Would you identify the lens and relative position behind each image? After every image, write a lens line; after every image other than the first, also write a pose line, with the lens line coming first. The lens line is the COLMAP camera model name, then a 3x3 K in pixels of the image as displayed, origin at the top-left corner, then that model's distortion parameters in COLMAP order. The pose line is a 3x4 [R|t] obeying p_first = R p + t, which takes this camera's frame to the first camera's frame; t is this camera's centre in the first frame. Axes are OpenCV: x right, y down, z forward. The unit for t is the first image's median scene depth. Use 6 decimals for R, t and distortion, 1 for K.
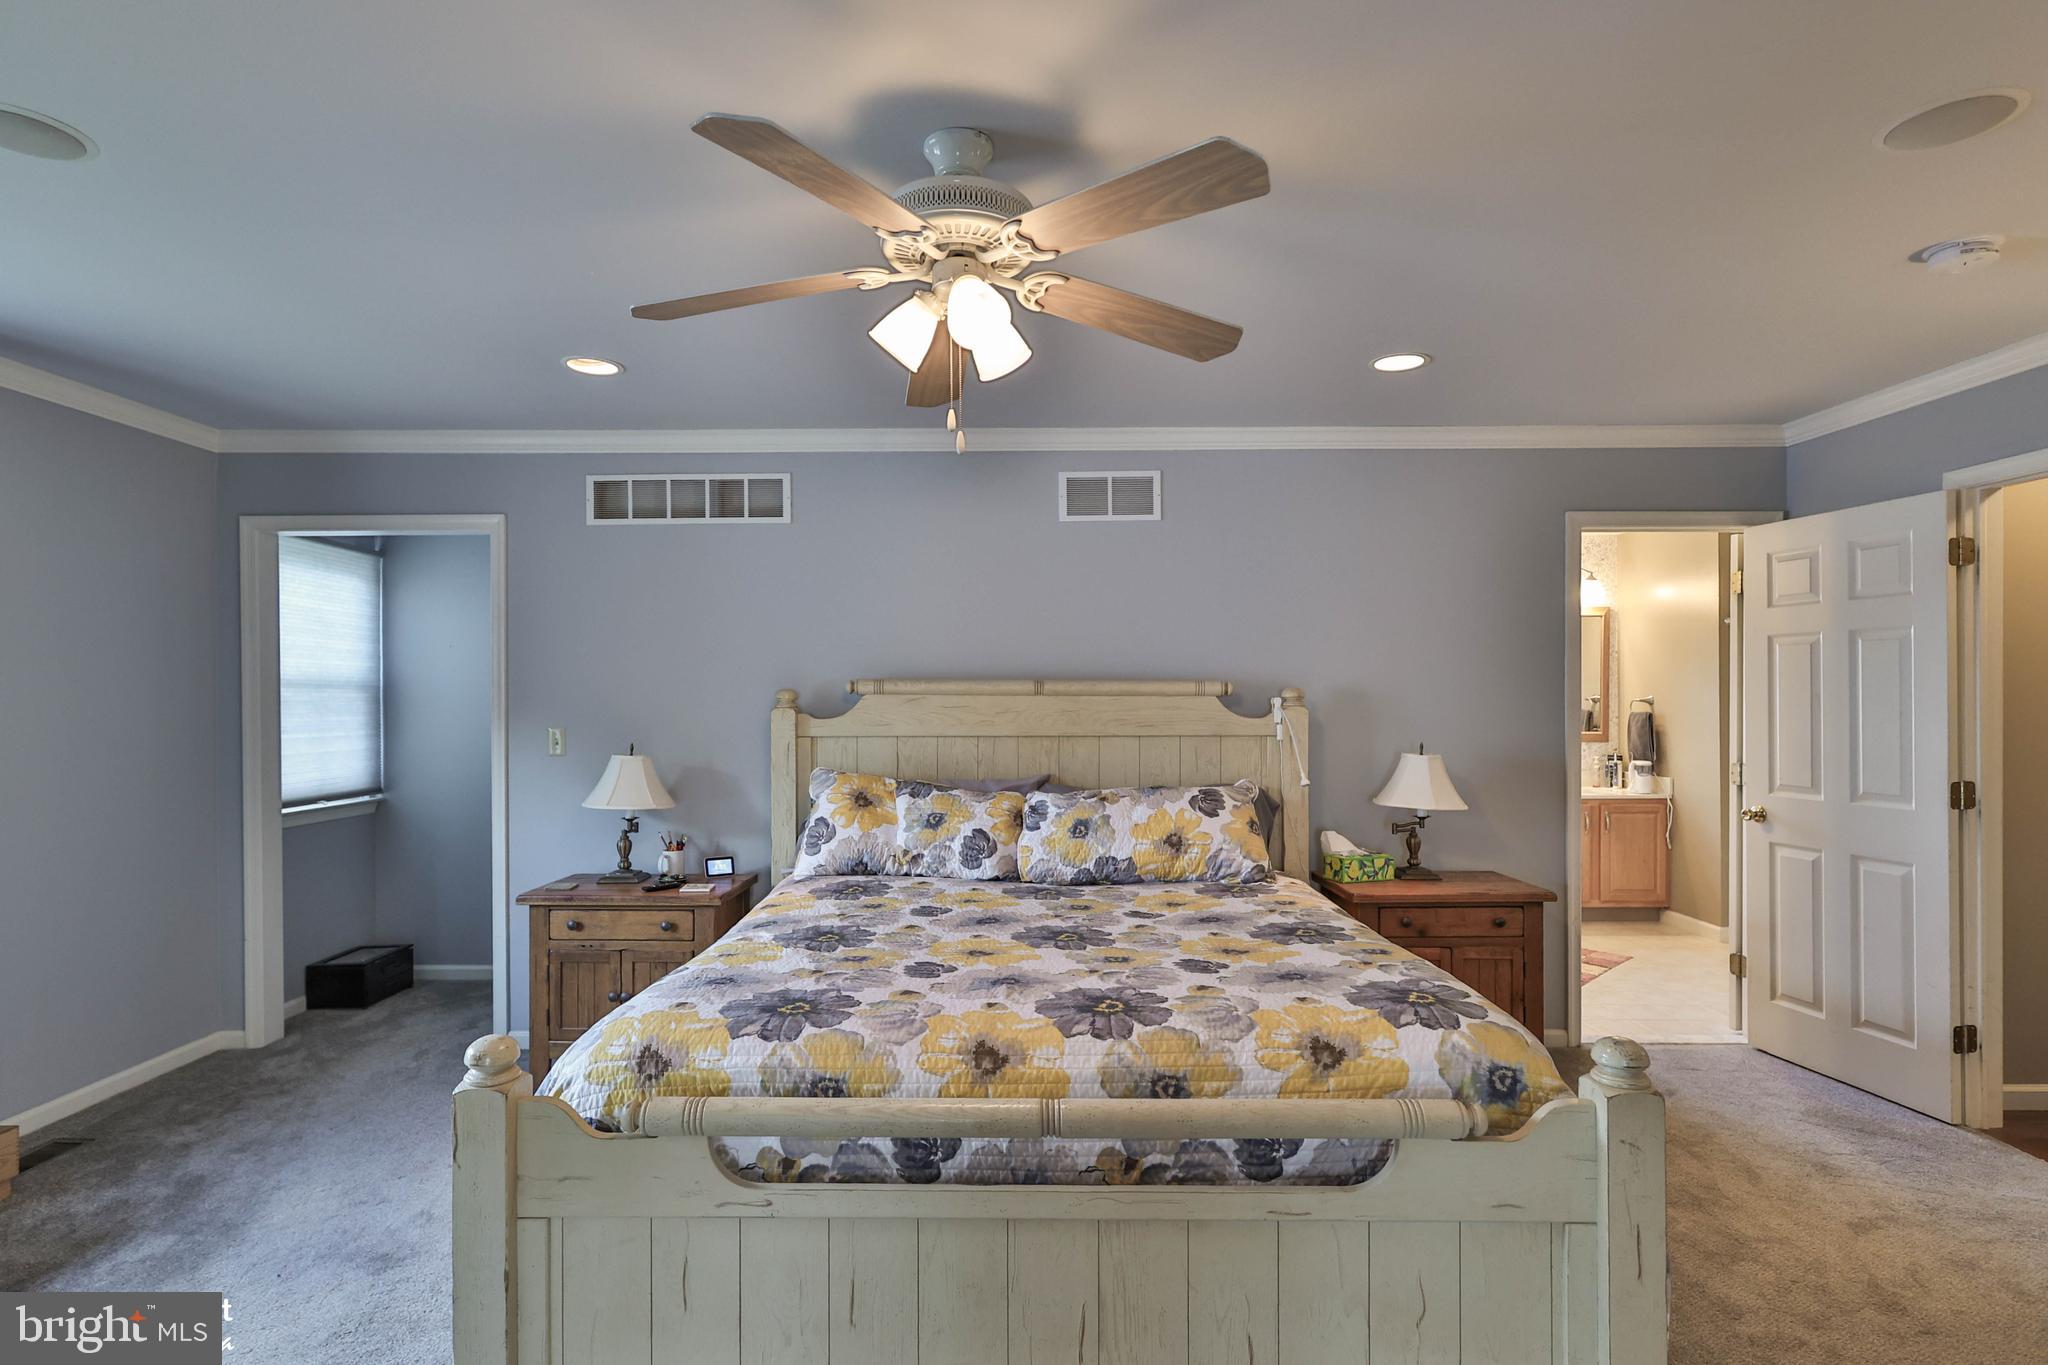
lens RADIAL K [[1038.2, 0, 1025.0], [0, 1038.2, 682.4], [0, 0, 1]] dist [0.001982, 0.001080]
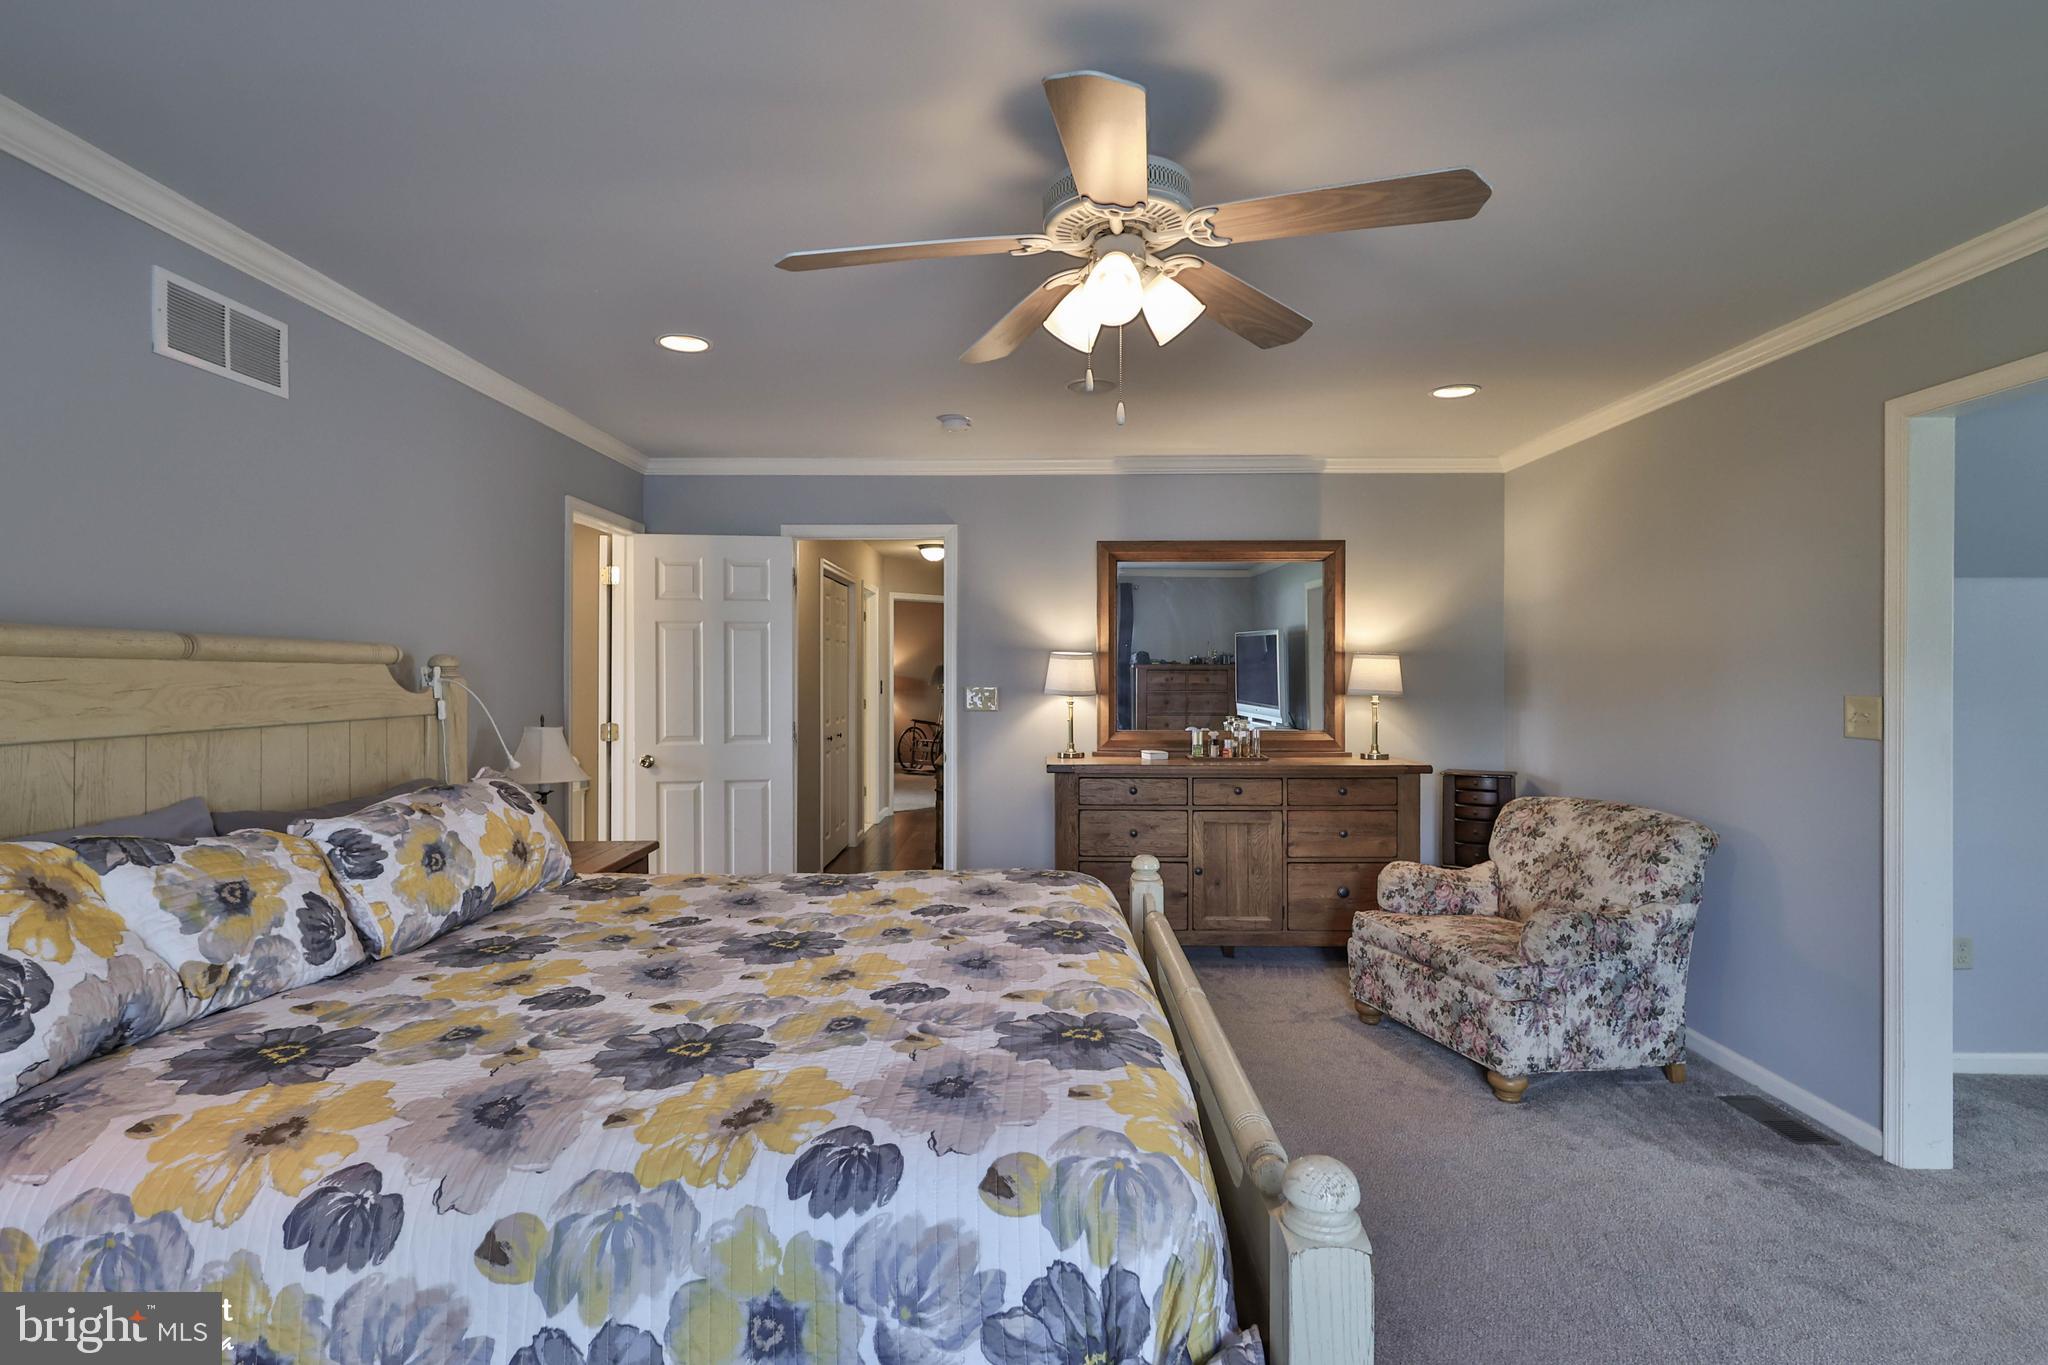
lens RADIAL K [[1003.9, 0, 1019.9], [0, 1003.9, 674.0], [0, 0, 1]] dist [0.000751, 0.001277]
pose [[0.014743, 0.000545, 0.999891, -0.584867], [-0.013124, 0.999914, -0.000352, 0.015965], [-0.999805, -0.013117, 0.014749, 0.598677]]
